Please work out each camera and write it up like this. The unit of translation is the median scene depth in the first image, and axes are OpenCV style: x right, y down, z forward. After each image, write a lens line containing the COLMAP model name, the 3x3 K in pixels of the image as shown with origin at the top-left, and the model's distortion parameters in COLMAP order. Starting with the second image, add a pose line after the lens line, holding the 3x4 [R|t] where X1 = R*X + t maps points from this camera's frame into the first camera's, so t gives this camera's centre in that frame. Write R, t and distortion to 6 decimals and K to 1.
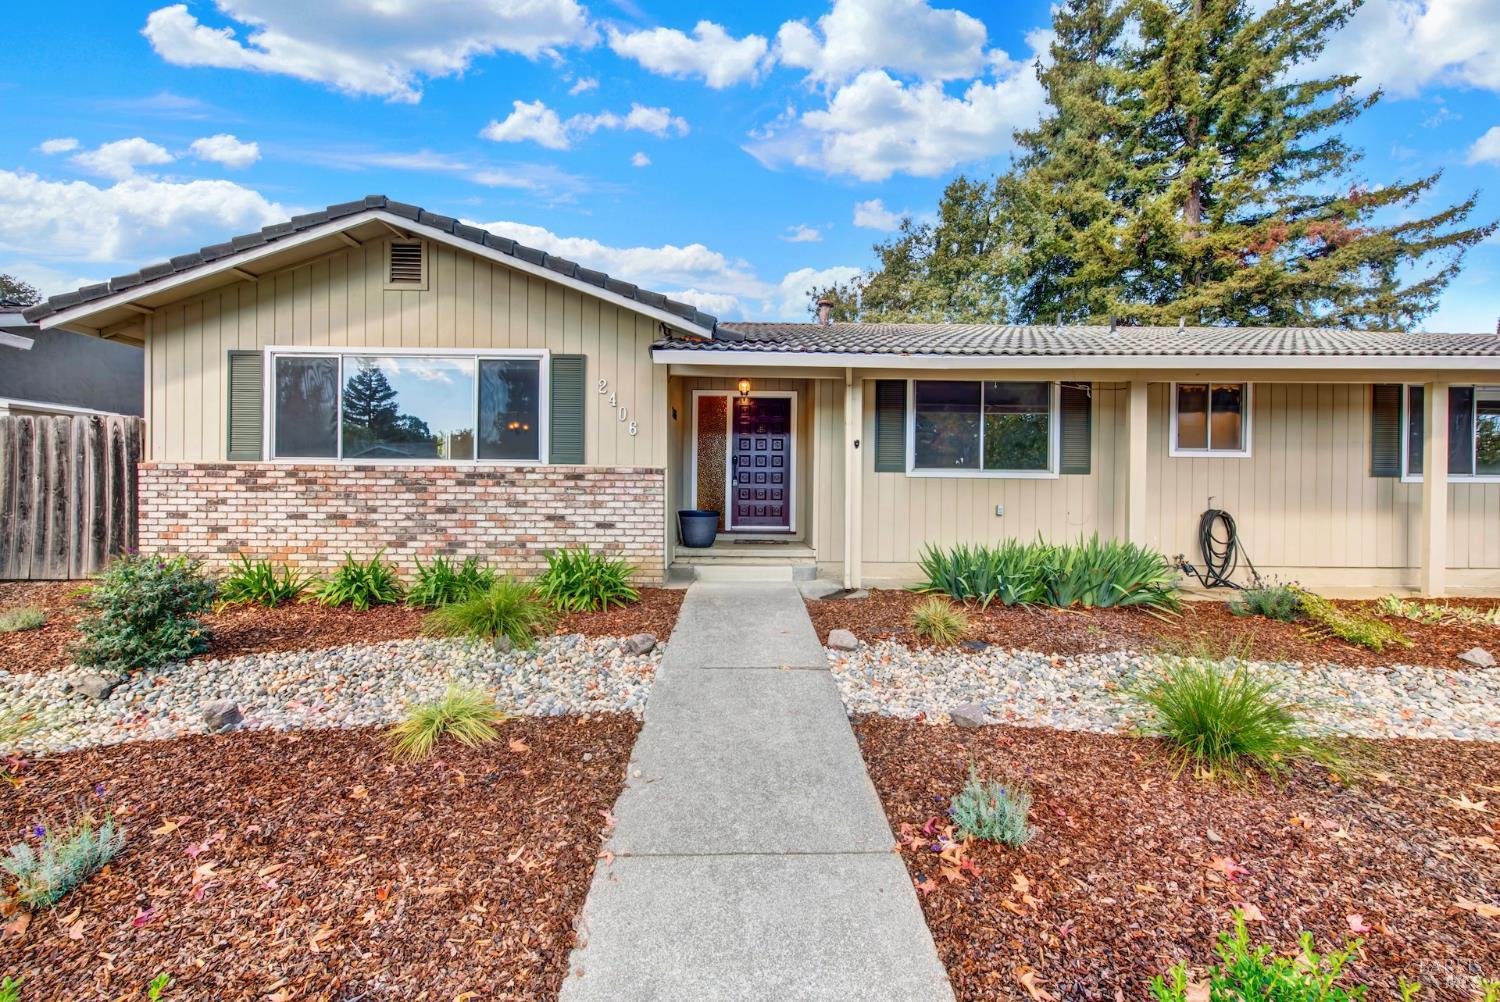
lens RADIAL K [[610.9, 0, 750.1], [0, 610.9, 498.7], [0, 0, 1]] dist [-0.001476, -0.001999]
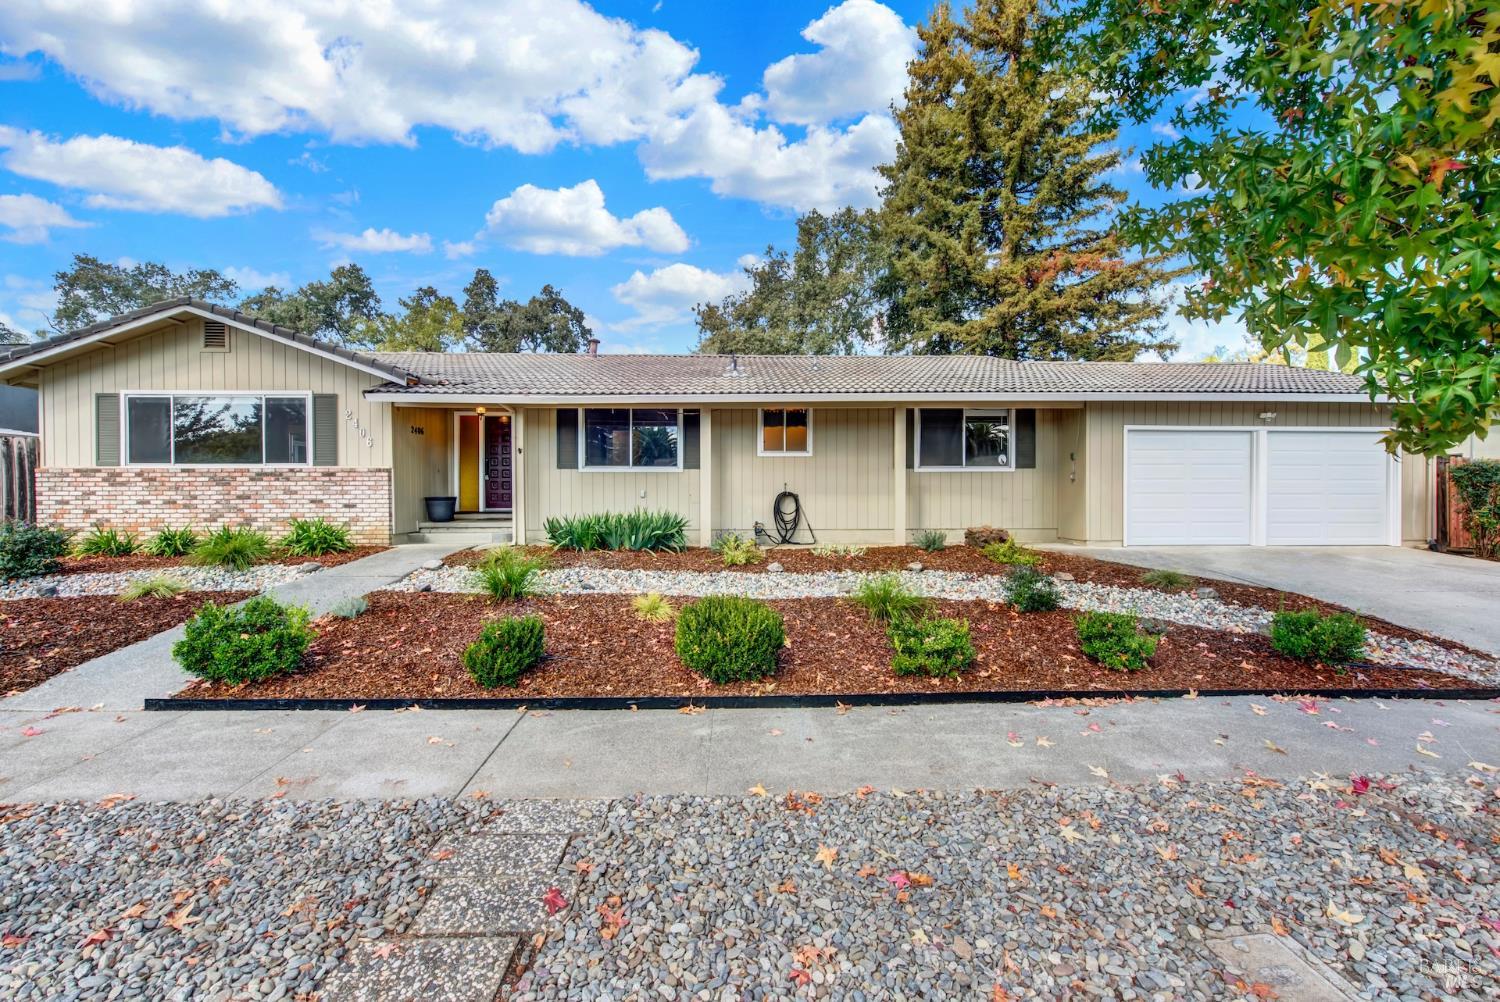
lens RADIAL K [[610.9, 0, 747.7], [0, 610.9, 496.9], [0, 0, 1]] dist [-0.001476, -0.001999]
pose [[0.999535, -0.011504, 0.028248, 0.714095], [0.011428, 0.999931, 0.002848, 0.027865], [-0.028279, -0.002524, 0.999597, -0.553130]]
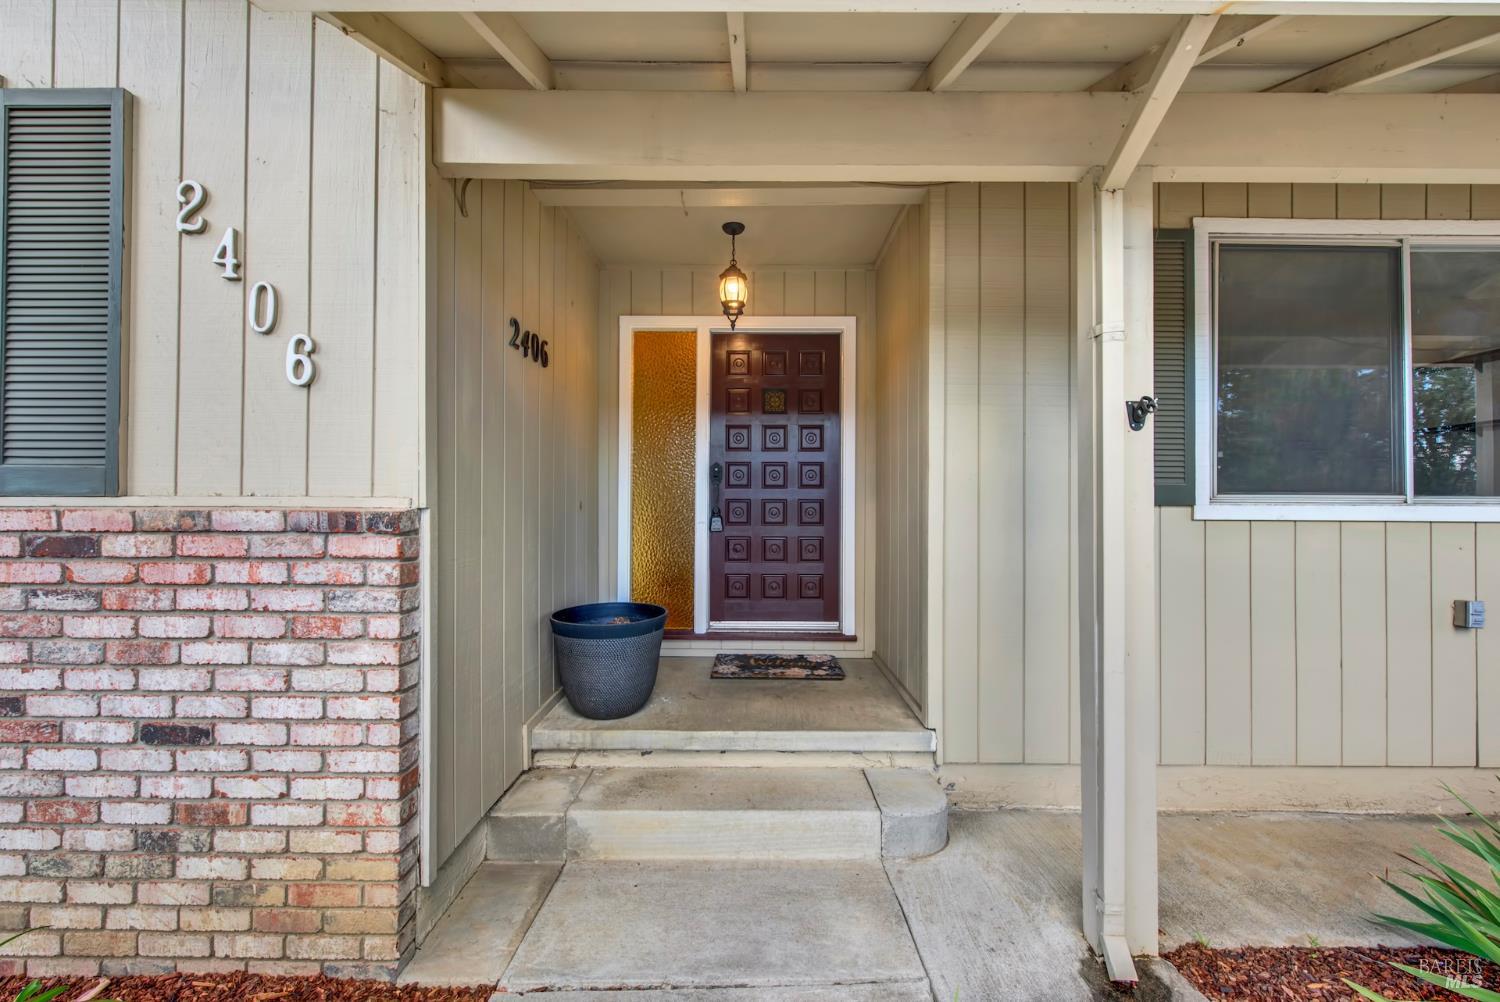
lens RADIAL K [[610.9, 0, 747.4], [0, 610.9, 498.7], [0, 0, 1]] dist [-0.001476, -0.001999]
pose [[0.999771, -0.005638, -0.020665, 0.009441], [0.005290, 0.999844, -0.016851, -0.049894], [0.020757, 0.016738, 0.999644, 0.746742]]
